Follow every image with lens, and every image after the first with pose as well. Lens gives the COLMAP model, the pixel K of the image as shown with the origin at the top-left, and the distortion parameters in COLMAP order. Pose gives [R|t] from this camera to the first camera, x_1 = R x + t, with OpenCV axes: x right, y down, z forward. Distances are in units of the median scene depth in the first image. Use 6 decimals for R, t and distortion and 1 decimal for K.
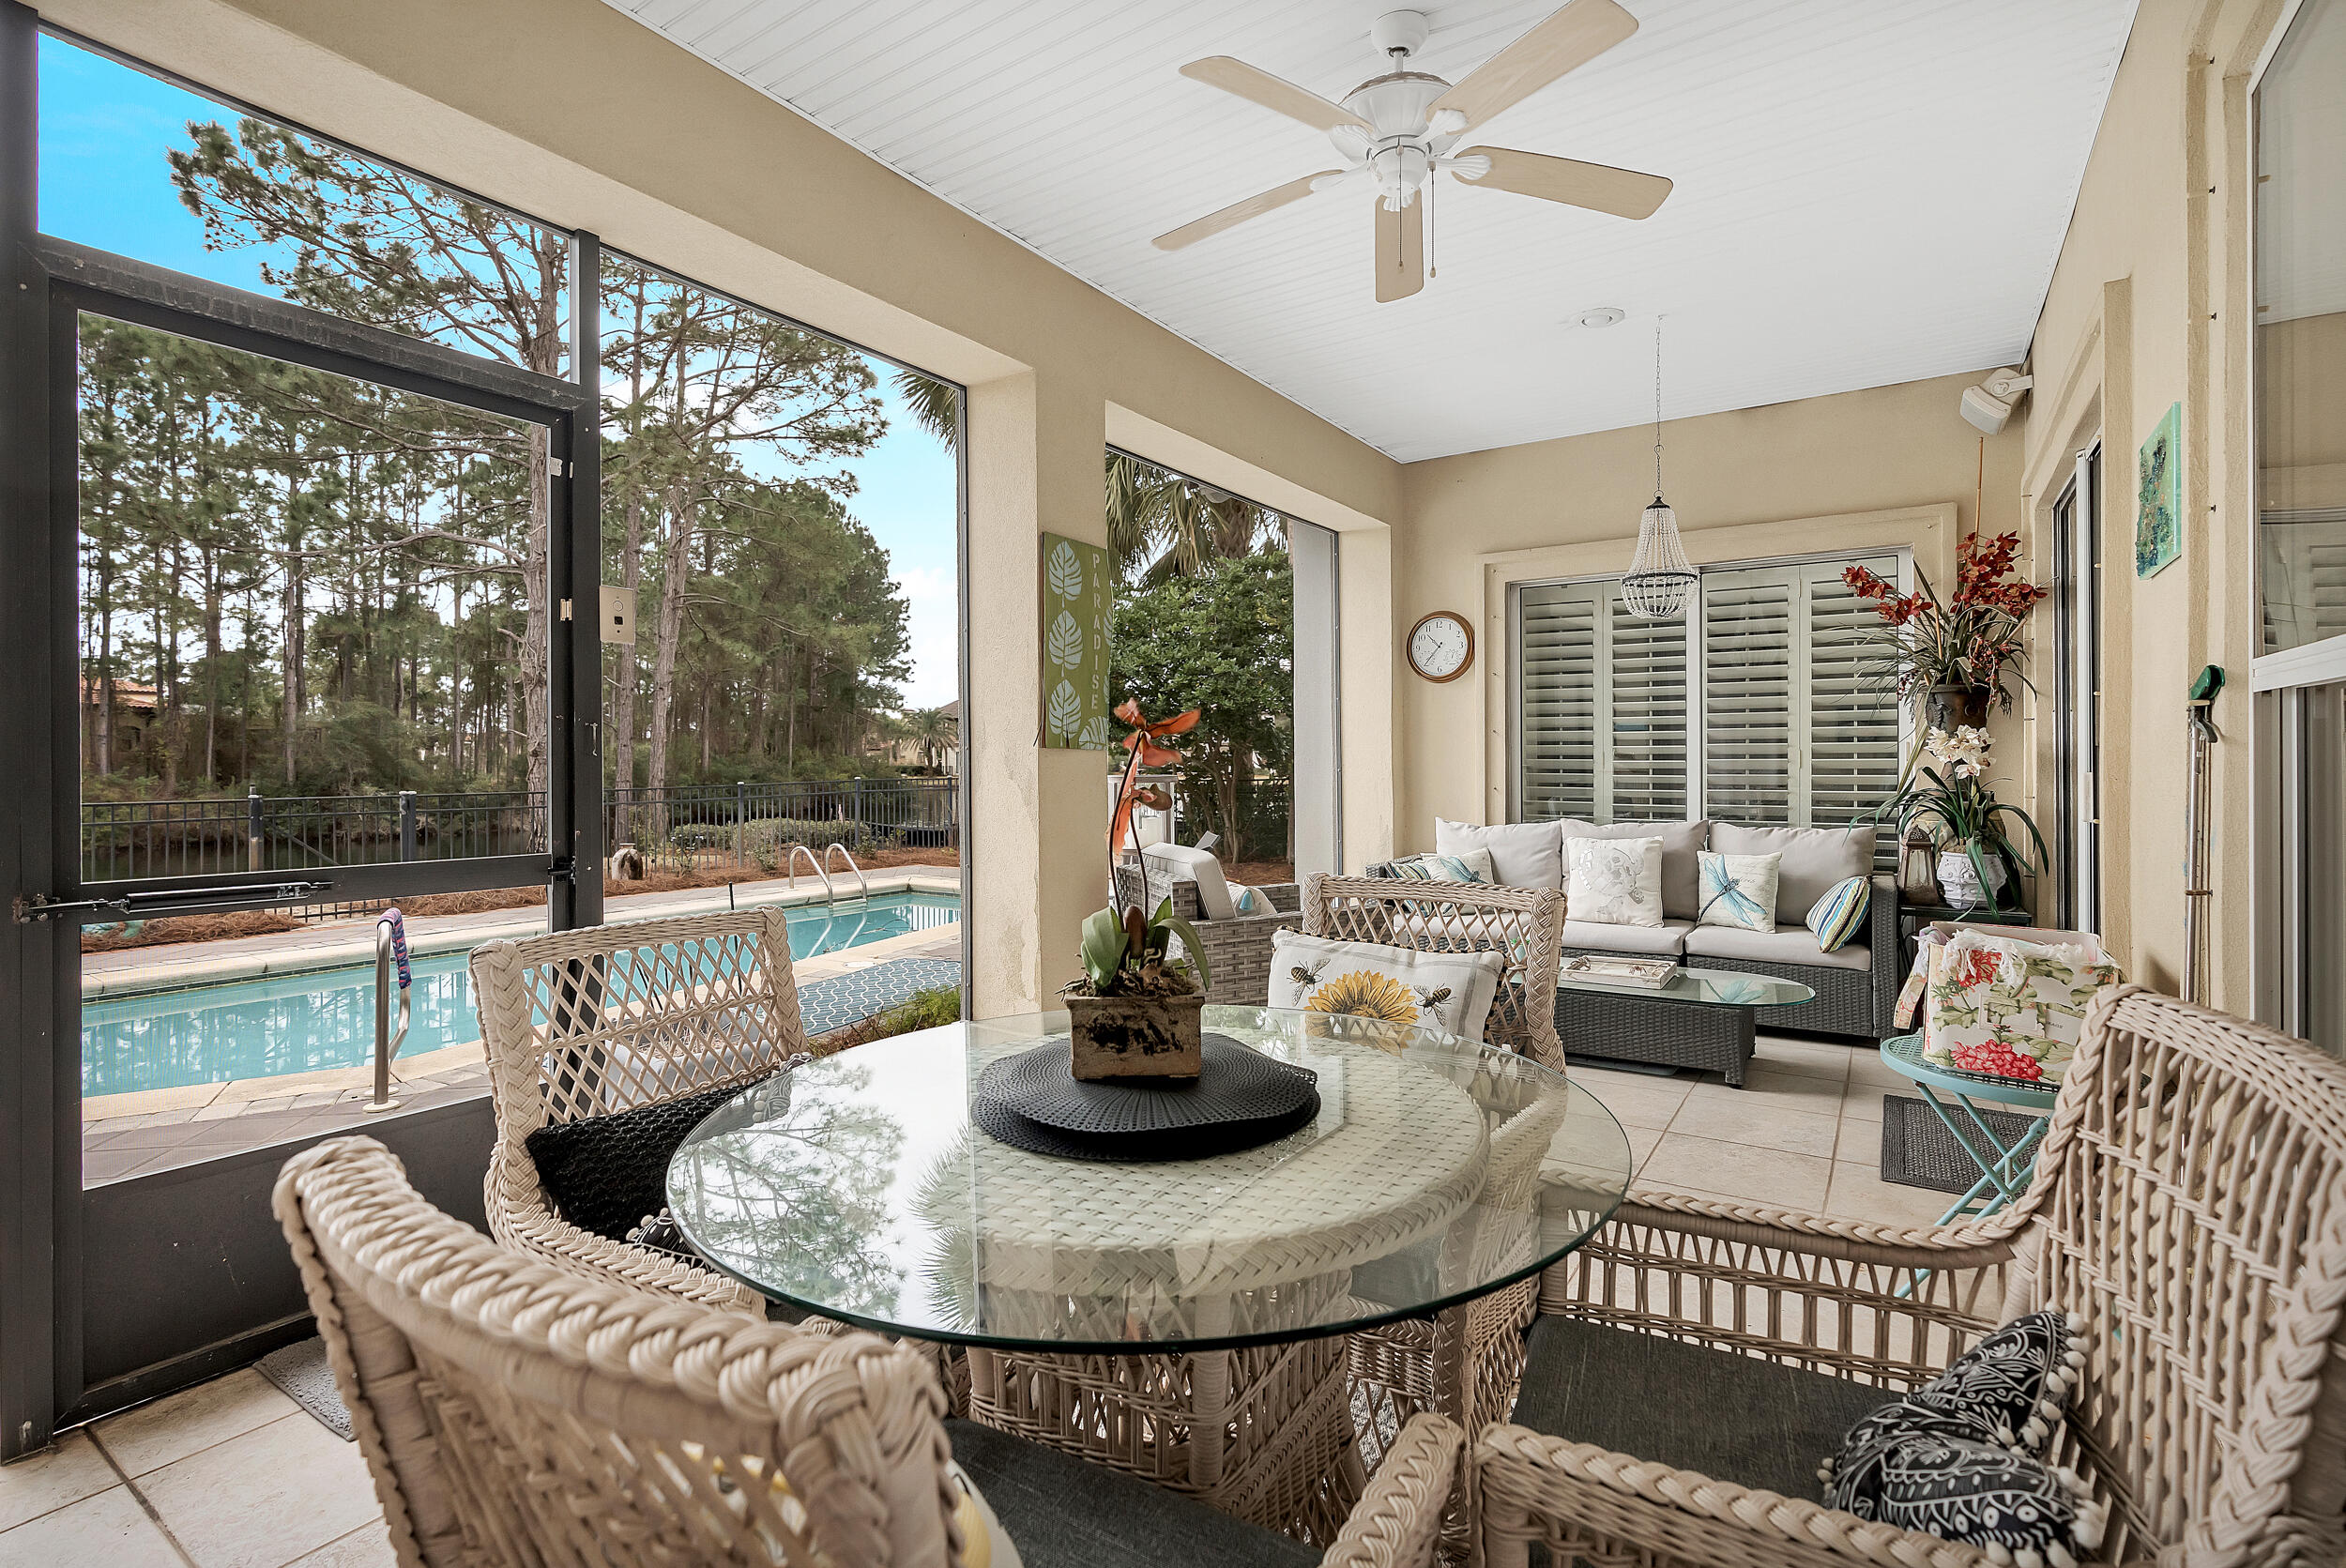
lens RADIAL K [[1057.2, 0, 1182.7], [0, 1057.2, 752.7], [0, 0, 1]] dist [-0.002735, 0.000782]
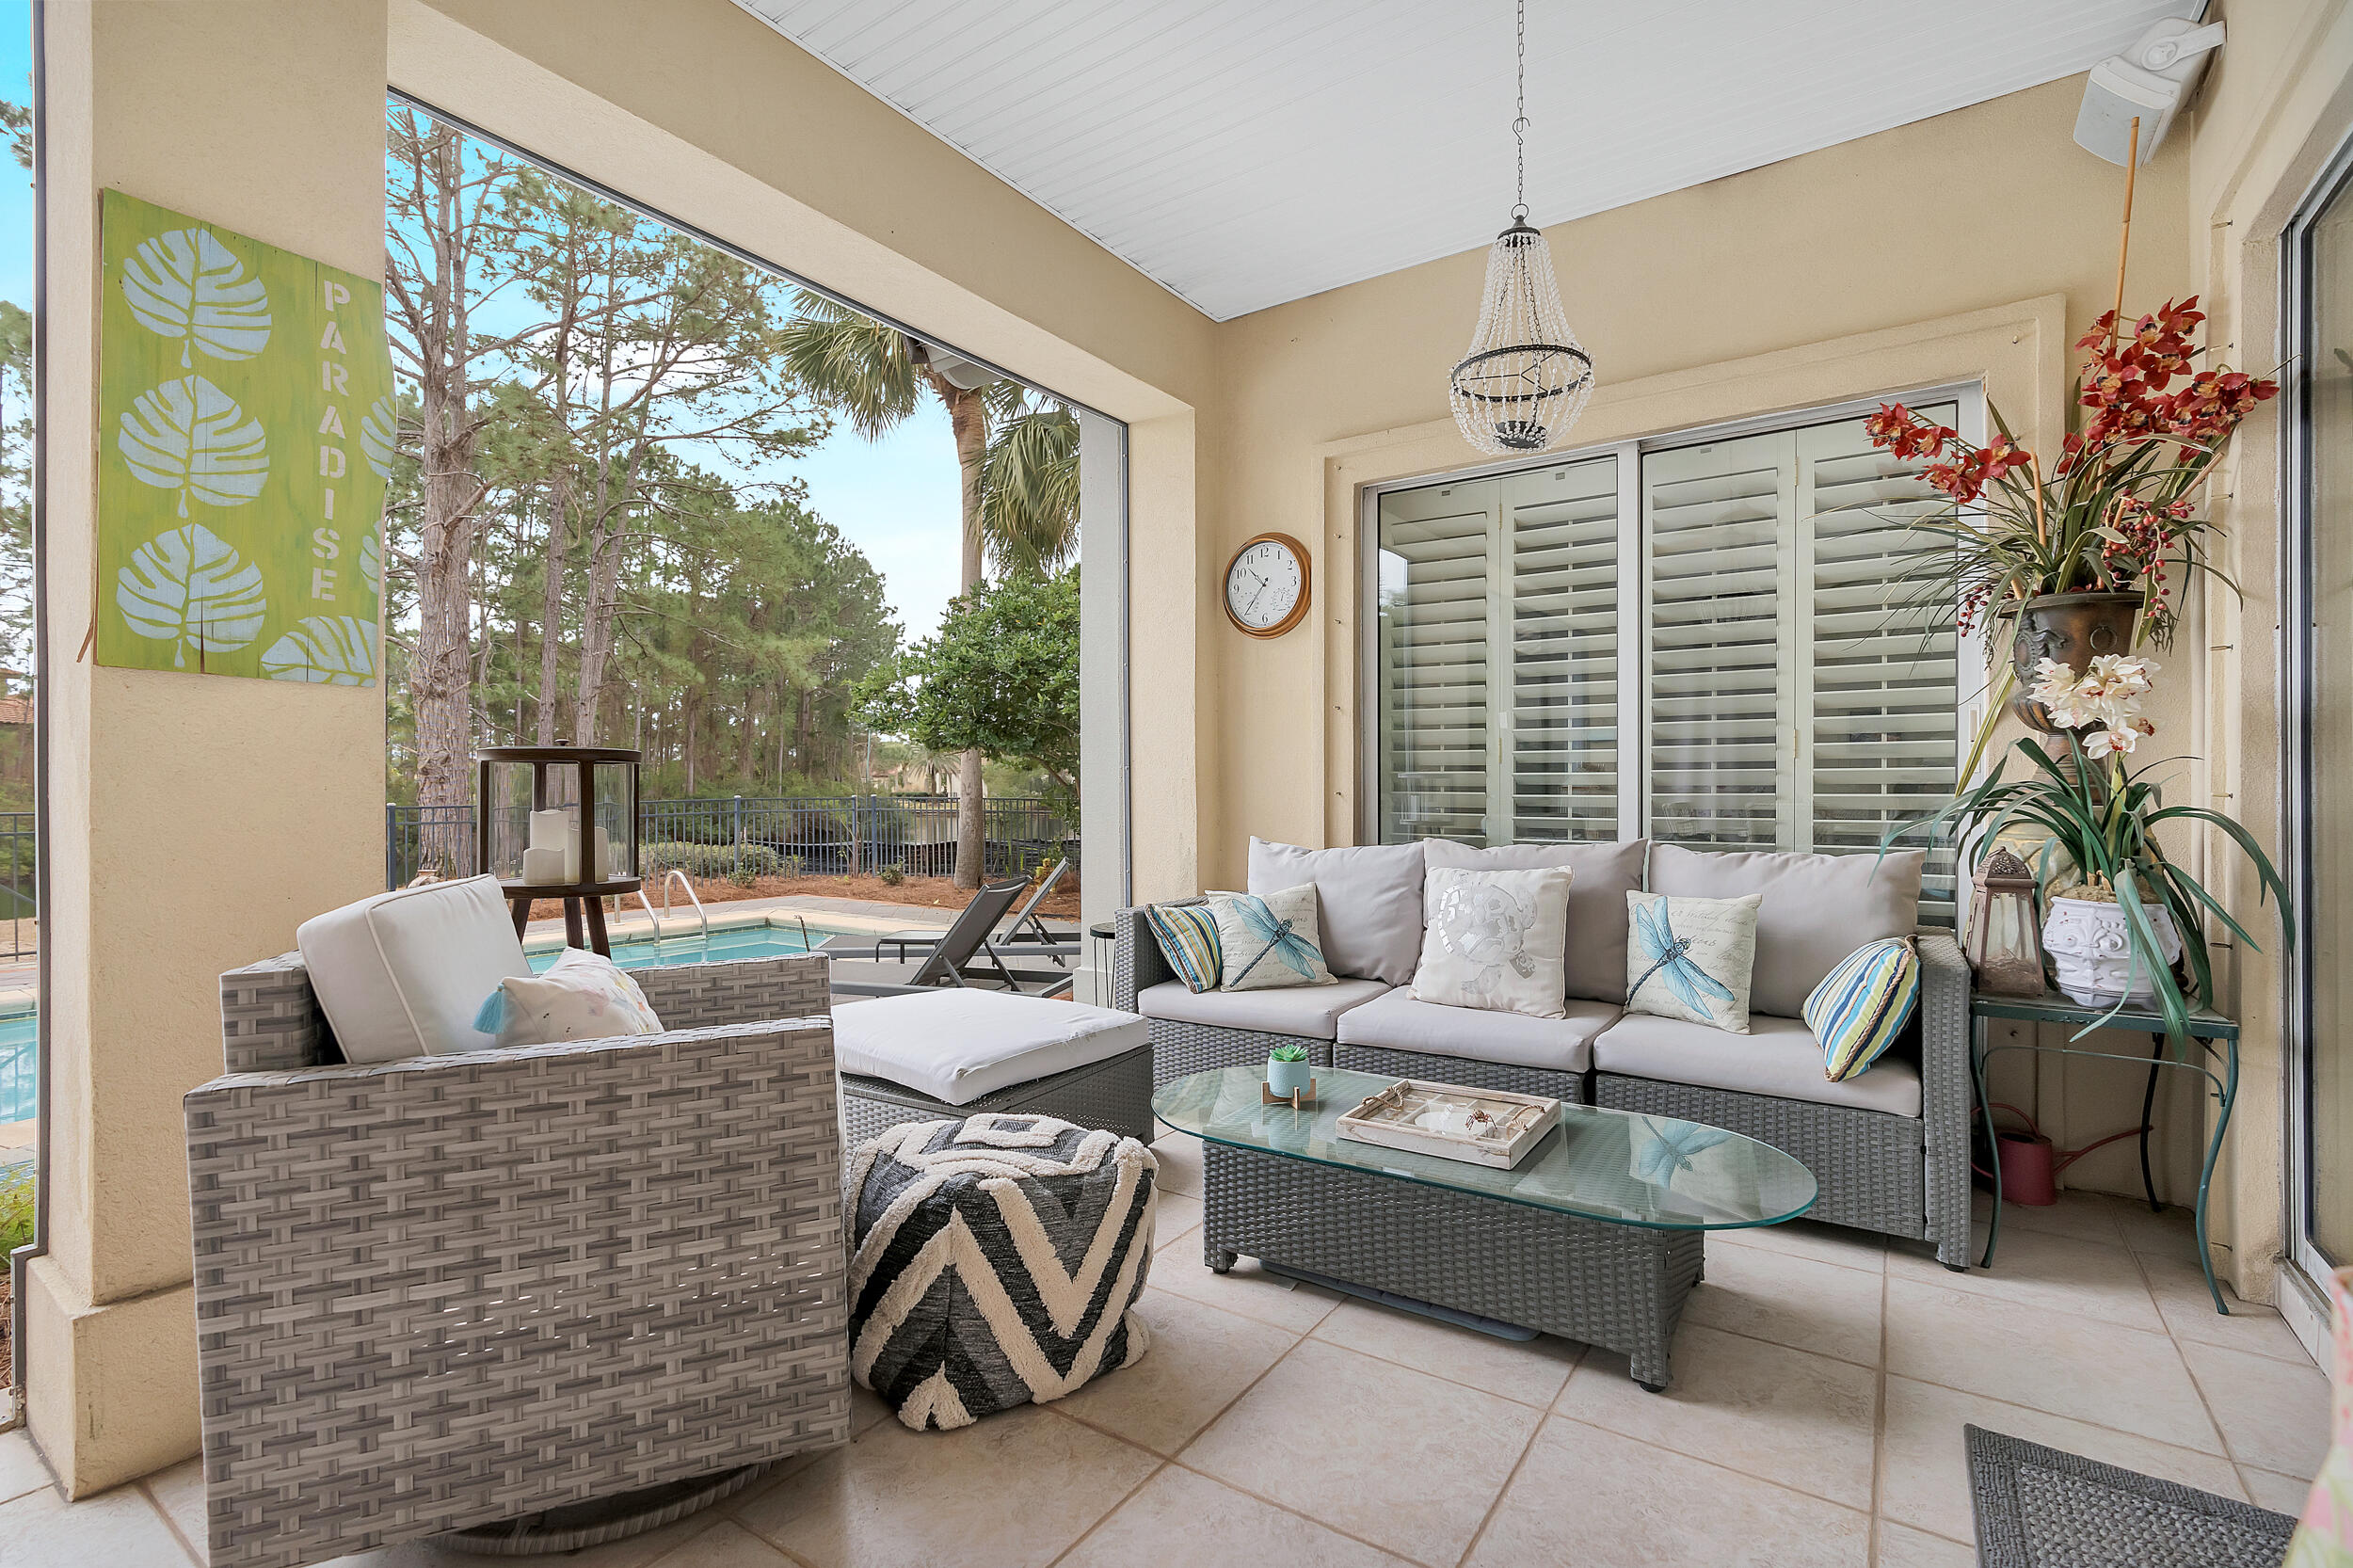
lens RADIAL K [[1070.7, 0, 1177.5], [0, 1070.7, 777.3], [0, 0, 1]] dist [-0.003175, 0.001102]
pose [[0.999990, 0.004180, -0.001816, 0.228319], [-0.004184, 0.999989, -0.002296, 0.029944], [0.001806, 0.002303, 0.999996, 0.379726]]
